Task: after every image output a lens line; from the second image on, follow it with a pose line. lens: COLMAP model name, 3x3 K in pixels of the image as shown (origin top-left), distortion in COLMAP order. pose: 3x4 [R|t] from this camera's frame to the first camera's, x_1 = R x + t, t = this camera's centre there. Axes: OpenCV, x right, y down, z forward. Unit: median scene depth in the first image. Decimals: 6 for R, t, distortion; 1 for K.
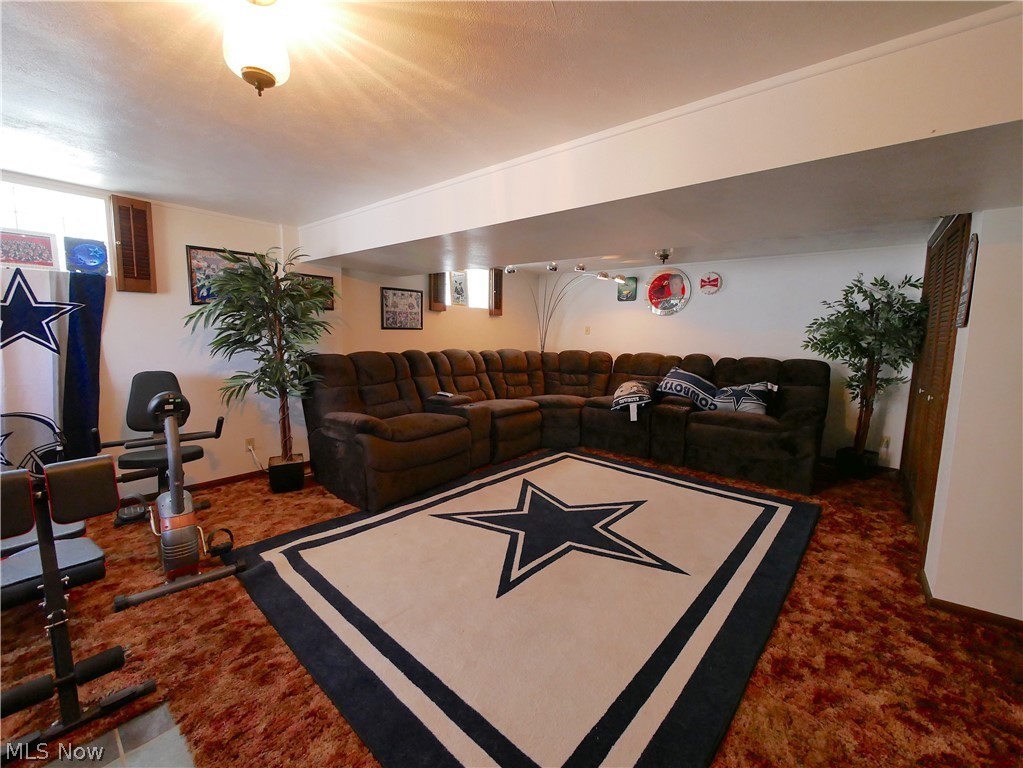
lens RADIAL K [[417.7, 0, 507.9], [0, 417.7, 385.4], [0, 0, 1]] dist [-0.002164, -0.000232]
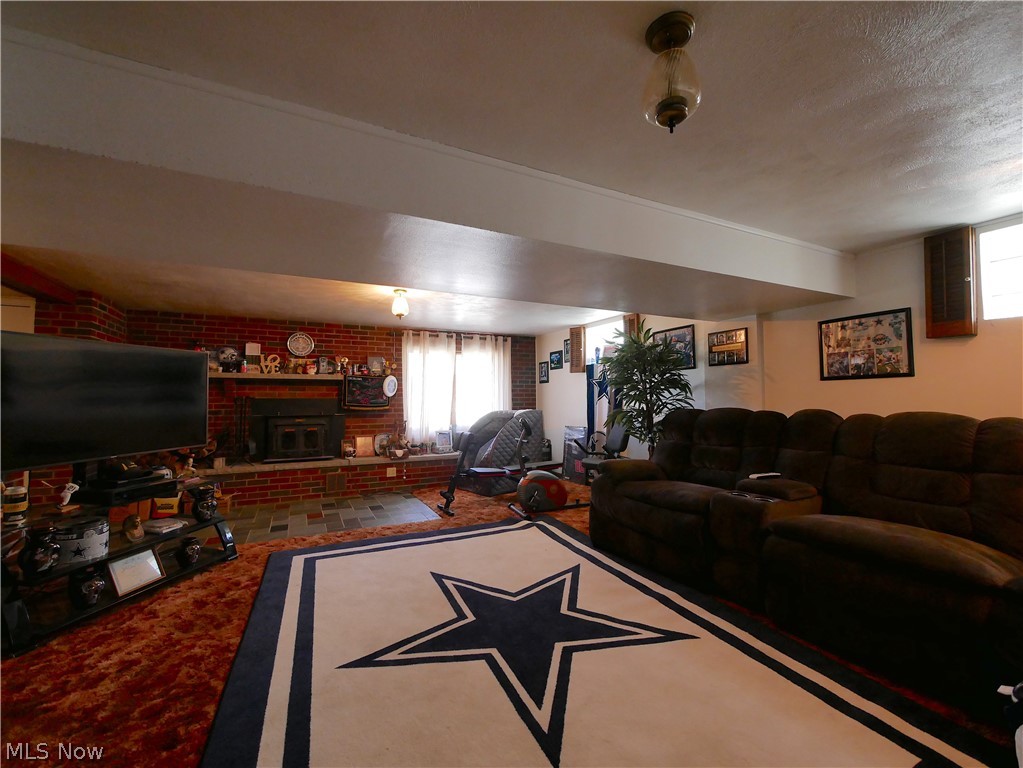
lens RADIAL K [[417.7, 0, 511.1], [0, 417.7, 382.3], [0, 0, 1]] dist [-0.002164, -0.000232]
pose [[-0.382046, -0.055844, -0.922454, 0.760278], [-0.123160, 0.992345, -0.009067, -0.084230], [0.915900, 0.110145, -0.386000, 1.105493]]
